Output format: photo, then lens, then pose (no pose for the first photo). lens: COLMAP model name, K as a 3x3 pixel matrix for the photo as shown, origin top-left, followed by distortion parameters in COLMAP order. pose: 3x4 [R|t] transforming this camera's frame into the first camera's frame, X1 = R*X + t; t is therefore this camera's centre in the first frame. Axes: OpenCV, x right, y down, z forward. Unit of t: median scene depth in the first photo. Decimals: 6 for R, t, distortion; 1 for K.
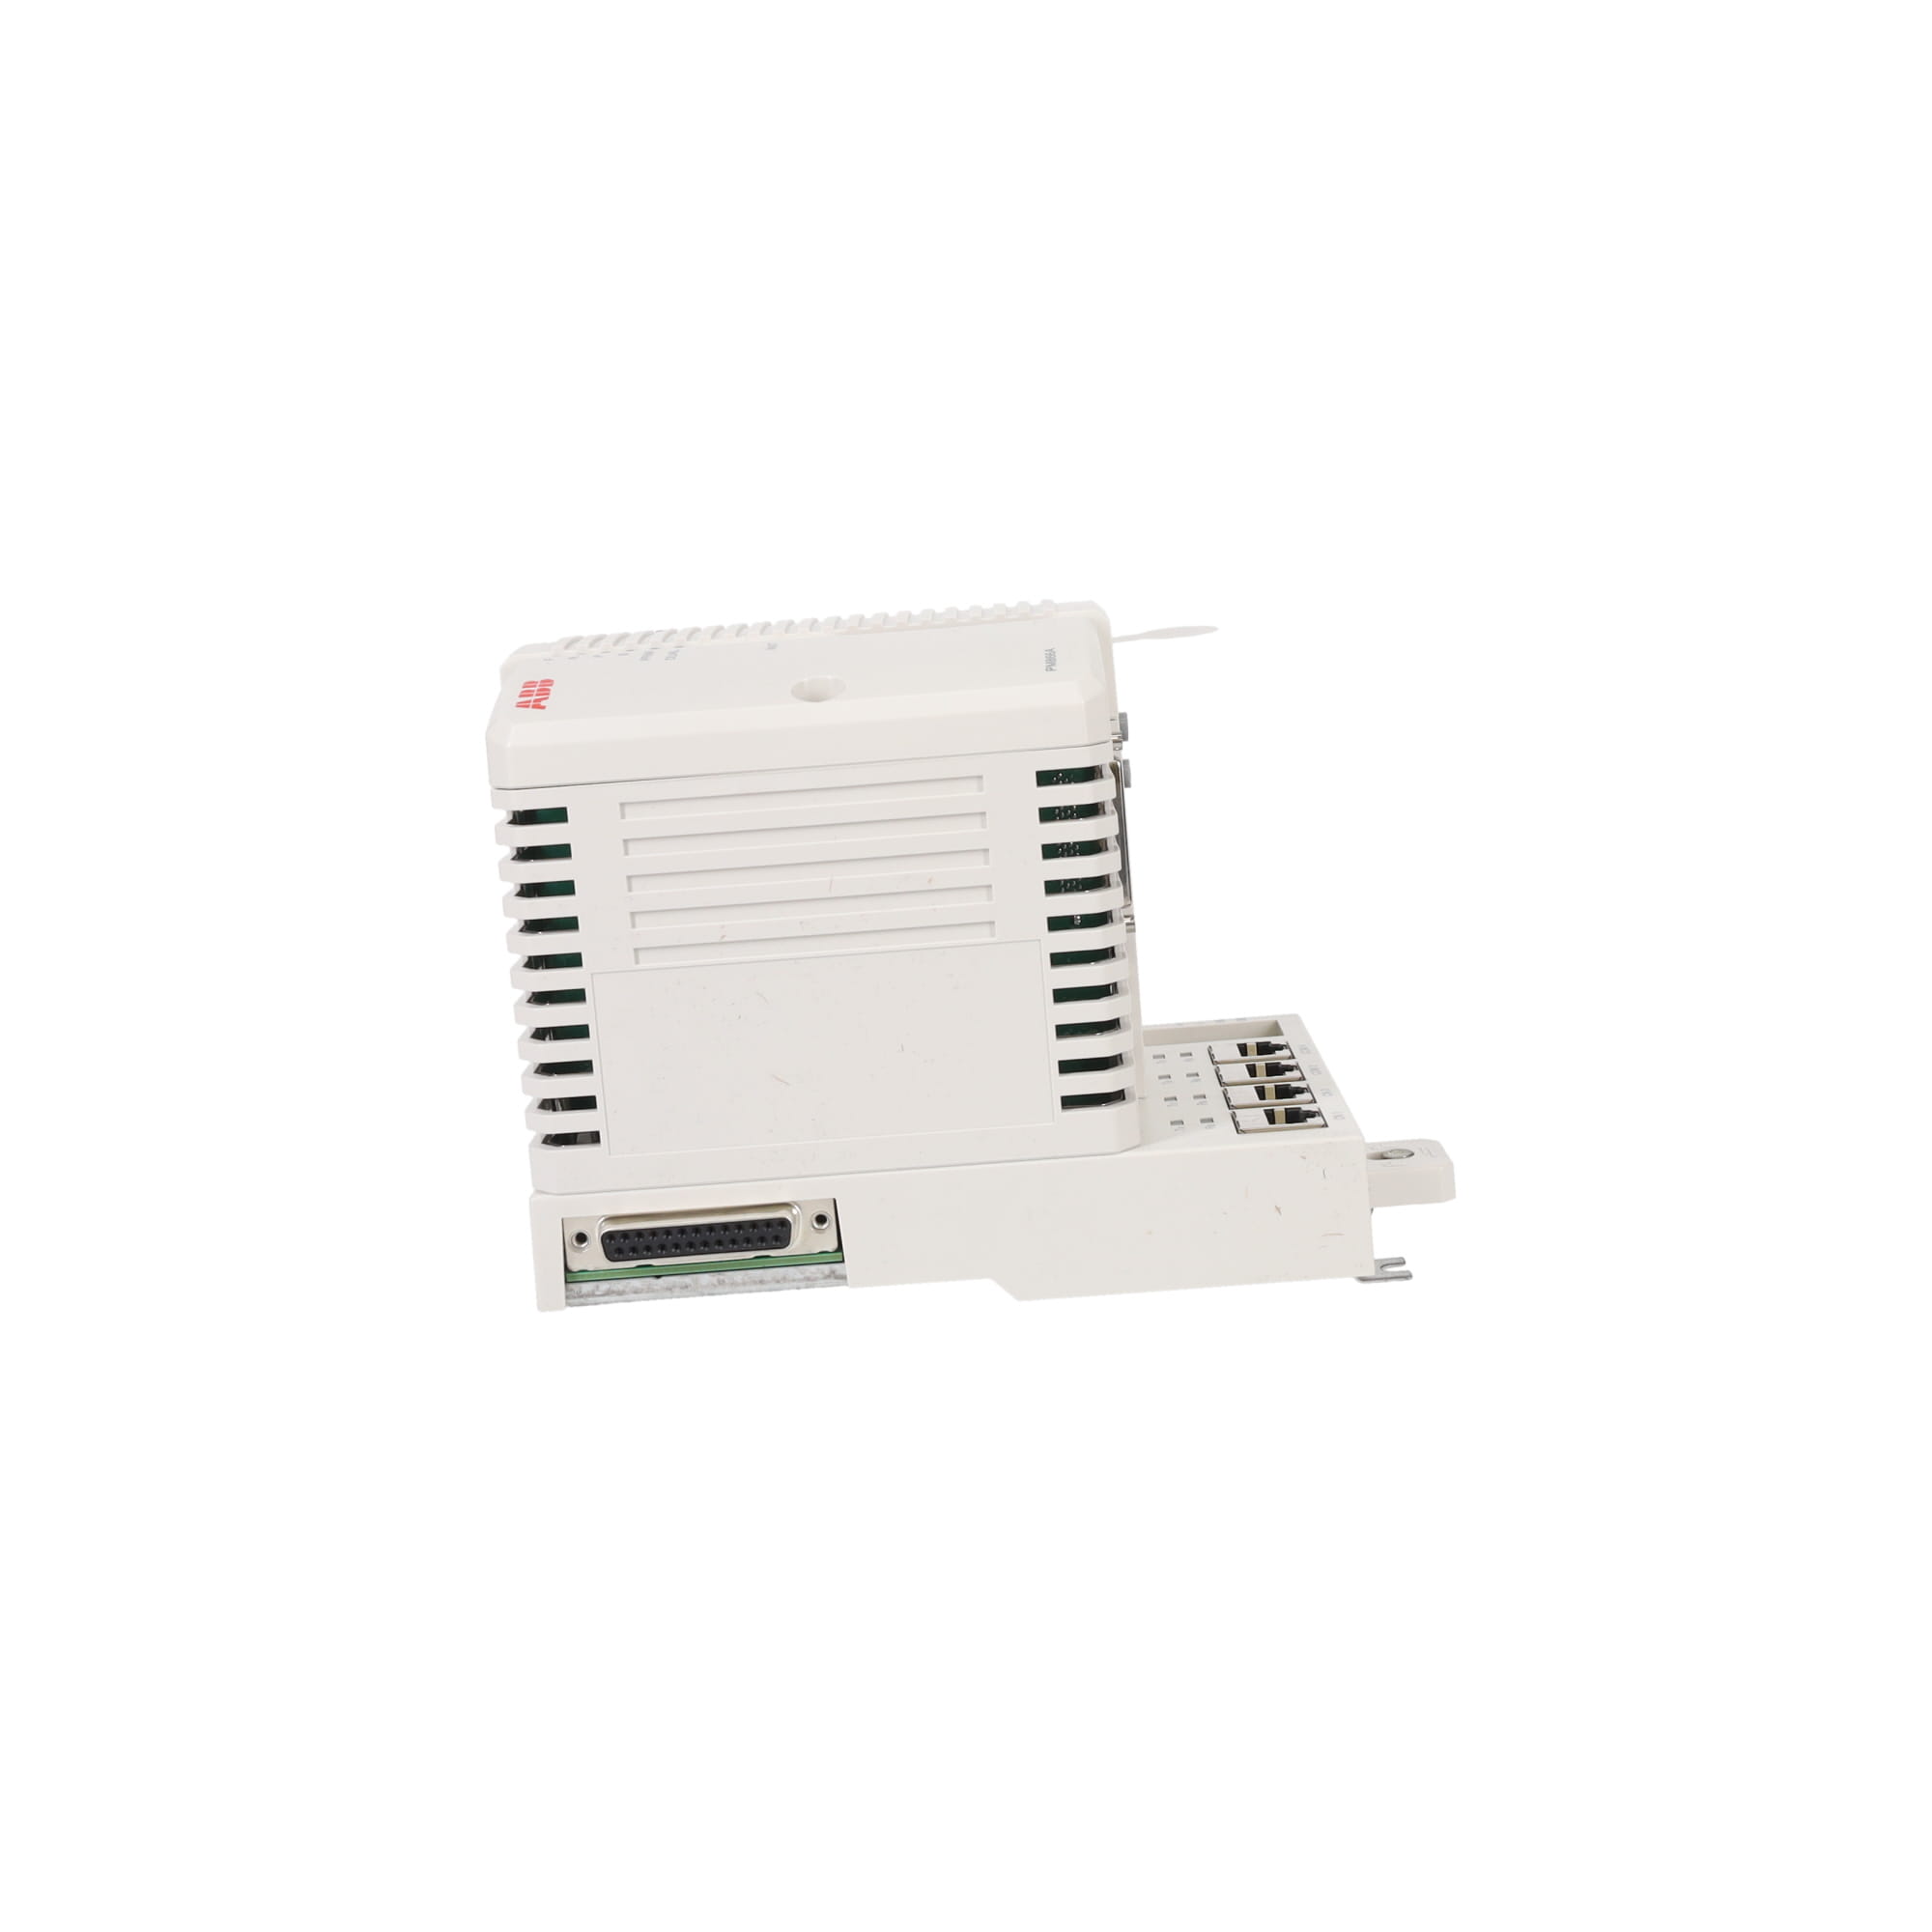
lens RADIAL K [[2760.0, 0, 966.0], [0, 2760.0, 966.0], [0, 0, 1]] dist [0.001217, 0.019499]
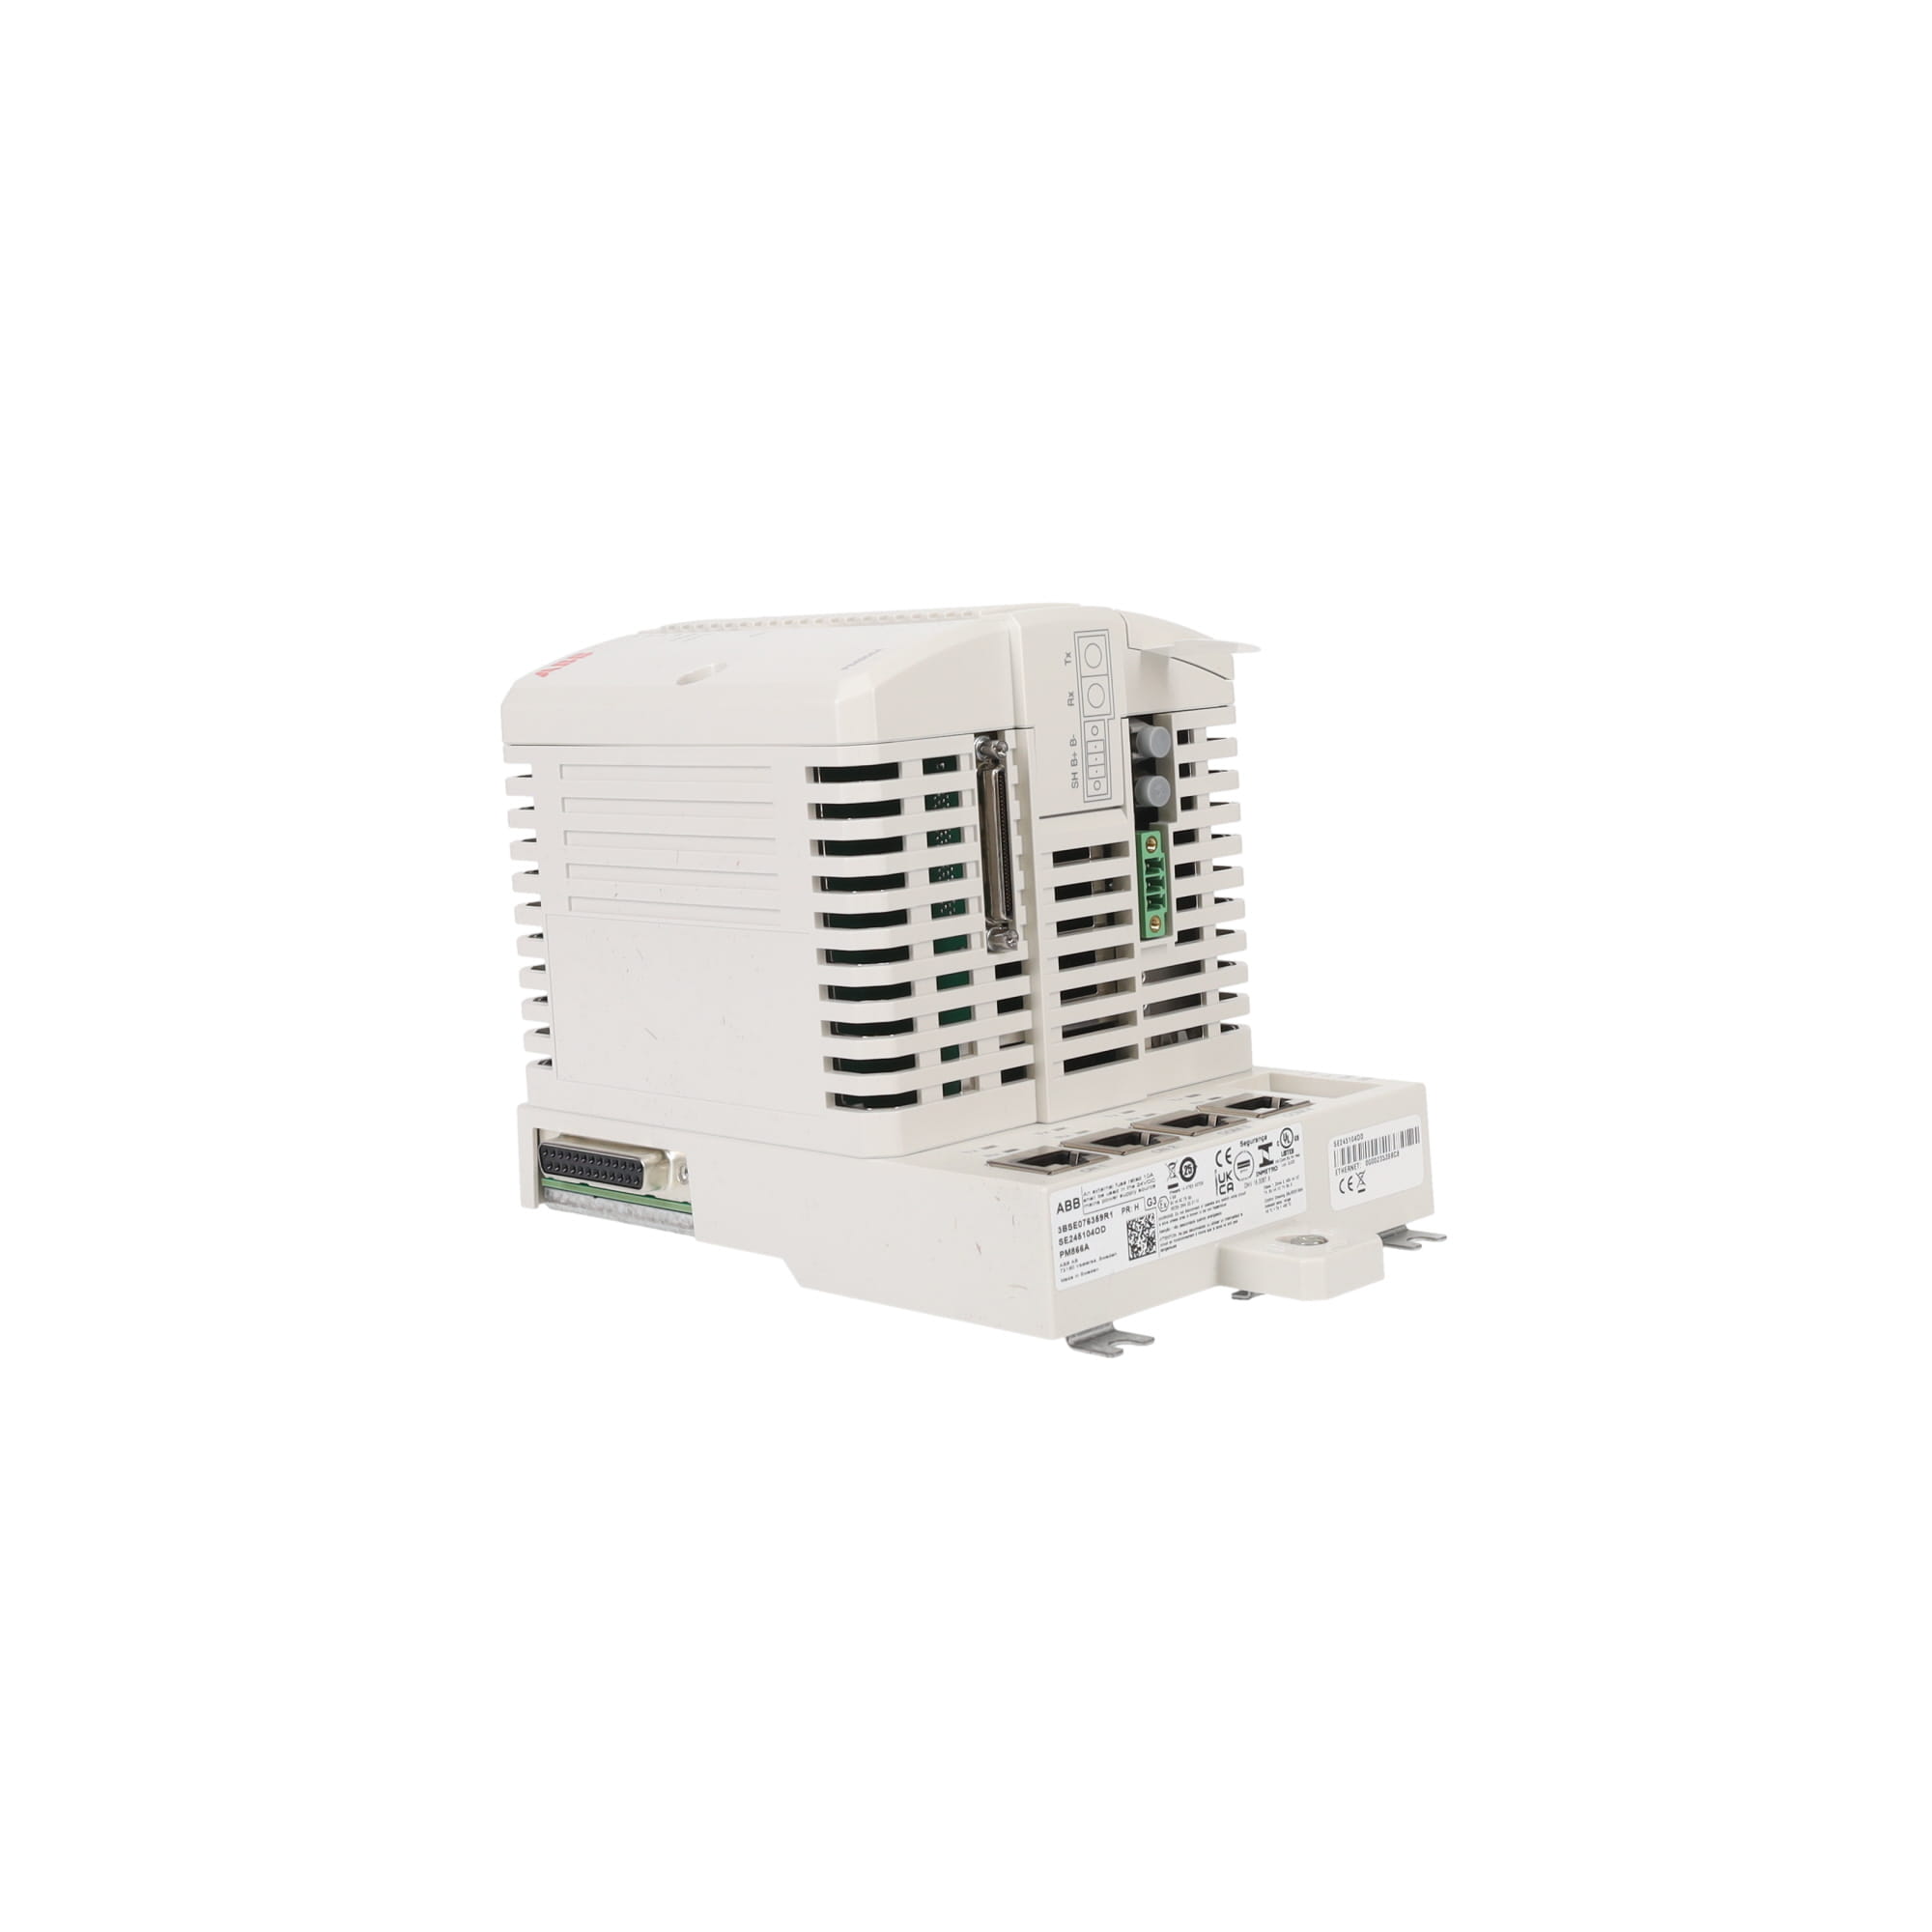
lens RADIAL K [[2760.0, 0, 966.0], [0, 2760.0, 966.0], [0, 0, 1]] dist [0.001217, 0.019499]
pose [[0.694503, 0.127957, -0.708020, 0.759272], [-0.099630, 0.991682, 0.081494, -0.083185], [0.712559, 0.013942, 0.701474, 0.331162]]
